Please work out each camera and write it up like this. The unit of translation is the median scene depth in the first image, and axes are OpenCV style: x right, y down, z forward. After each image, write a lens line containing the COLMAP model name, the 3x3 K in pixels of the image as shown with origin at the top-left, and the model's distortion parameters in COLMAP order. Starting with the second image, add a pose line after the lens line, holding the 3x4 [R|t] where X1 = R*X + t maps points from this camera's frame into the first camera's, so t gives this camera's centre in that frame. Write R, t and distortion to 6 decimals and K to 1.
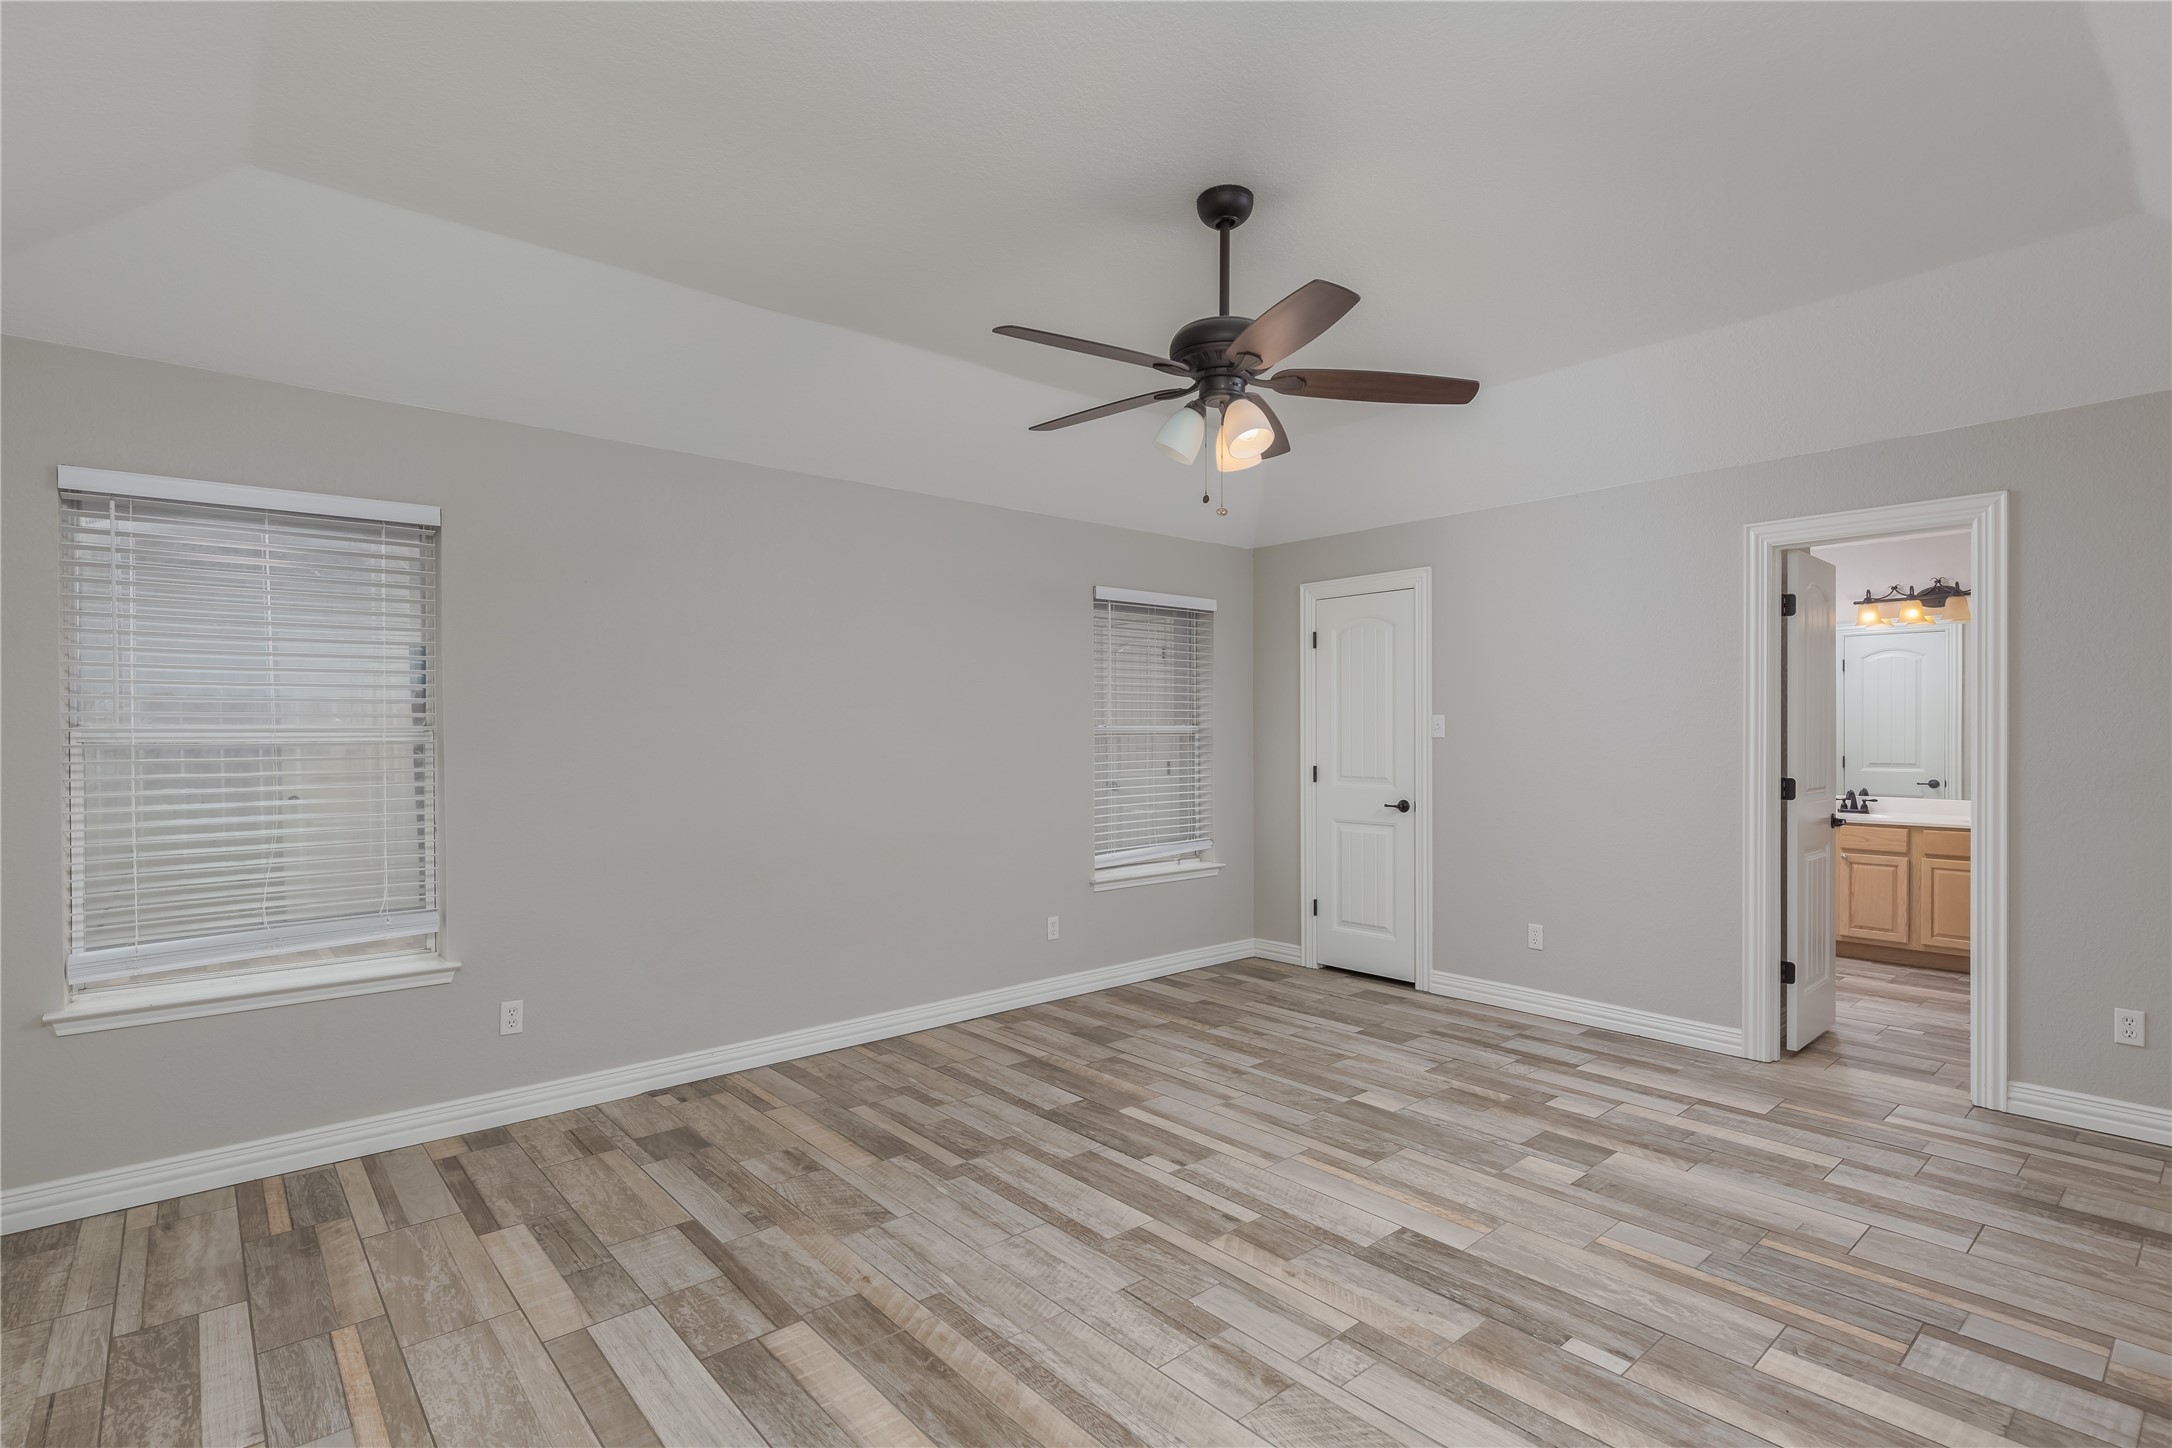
lens RADIAL K [[1026.4, 0, 1086.0], [0, 1026.4, 724.0], [0, 0, 1]] dist [0.001925, 0.000105]
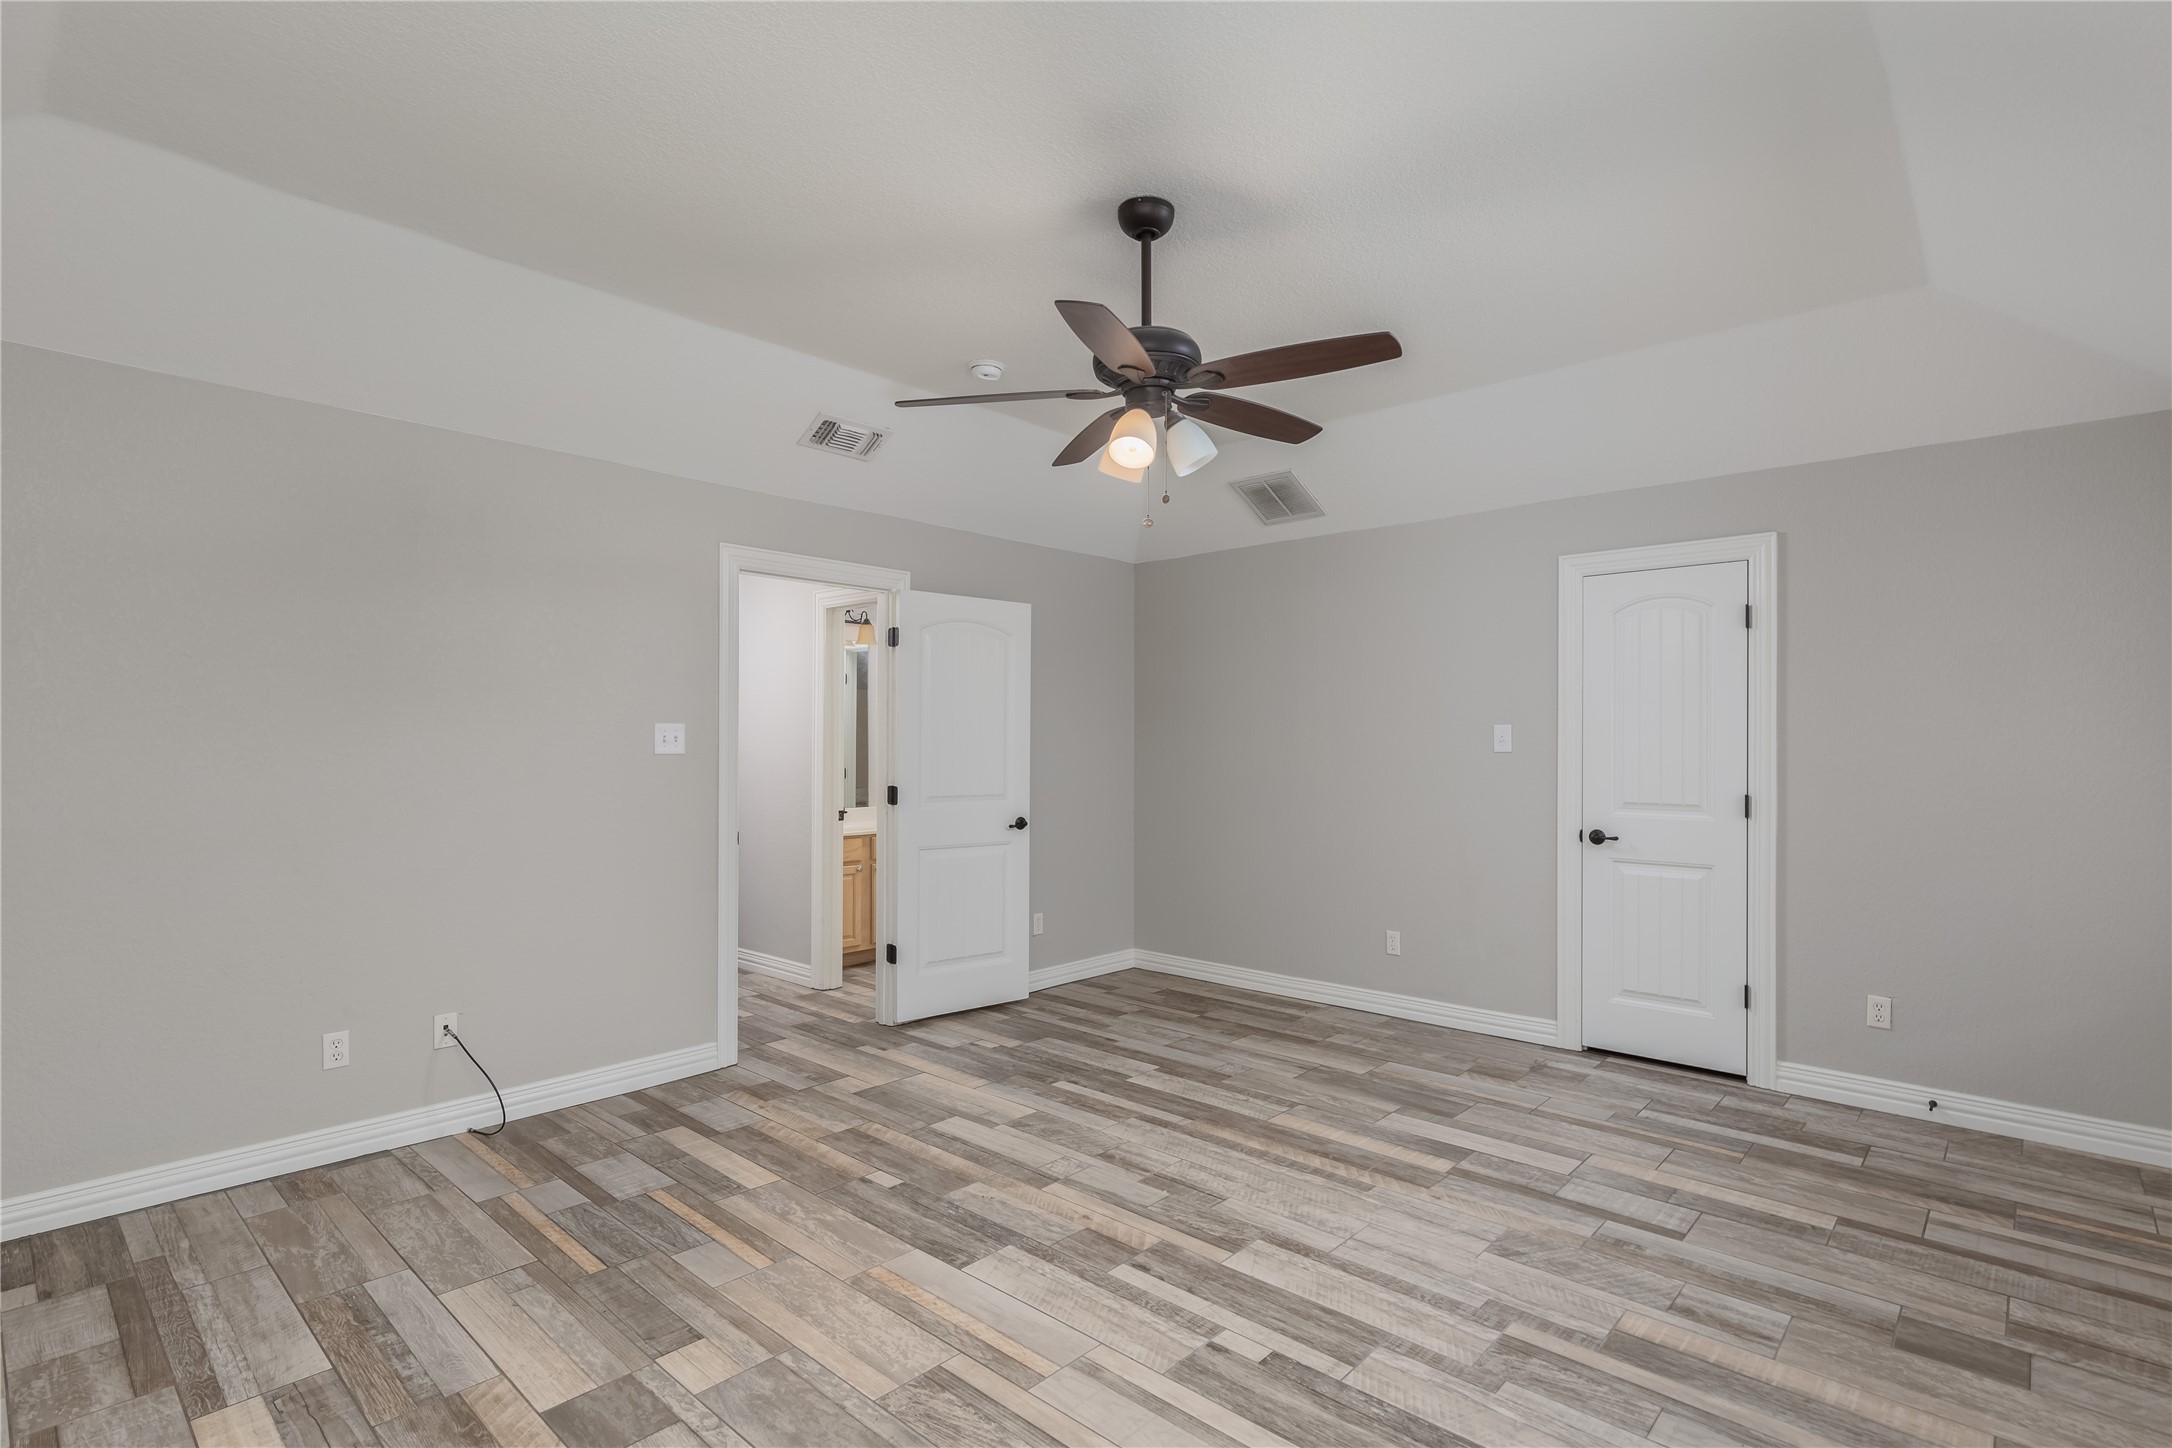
lens RADIAL K [[1026.4, 0, 1086.0], [0, 1026.4, 724.0], [0, 0, 1]] dist [0.001925, 0.000105]
pose [[-0.993450, -0.001090, -0.114261, 0.305798], [0.001656, 0.999712, -0.023933, 0.011686], [0.114255, -0.023965, -0.993162, 1.985791]]
